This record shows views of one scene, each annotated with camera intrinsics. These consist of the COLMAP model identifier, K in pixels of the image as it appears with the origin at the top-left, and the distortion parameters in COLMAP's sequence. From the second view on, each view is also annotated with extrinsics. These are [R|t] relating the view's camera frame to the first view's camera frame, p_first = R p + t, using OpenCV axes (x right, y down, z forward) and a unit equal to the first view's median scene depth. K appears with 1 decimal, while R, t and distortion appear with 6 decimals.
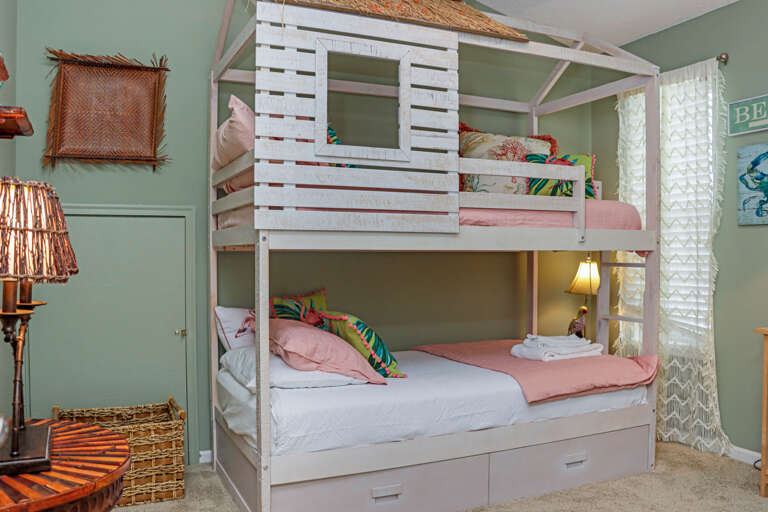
lens RADIAL K [[660.2, 0, 387.2], [0, 660.2, 274.8], [0, 0, 1]] dist [-0.165925, 0.139474]
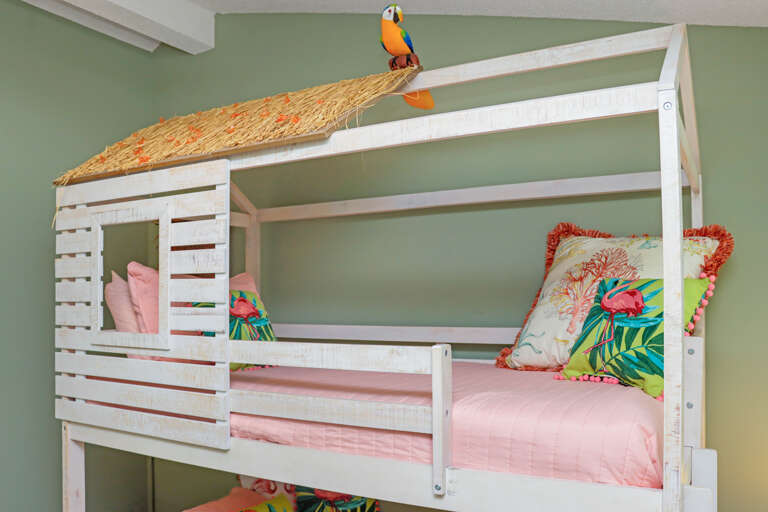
lens RADIAL K [[643.6, 0, 385.1], [0, 643.6, 288.7], [0, 0, 1]] dist [-0.161123, 0.135277]
pose [[0.575953, -0.016953, -0.817307, 0.790819], [-0.019910, 0.999197, -0.034756, -0.224790], [0.817240, 0.036291, 0.575154, 0.785900]]
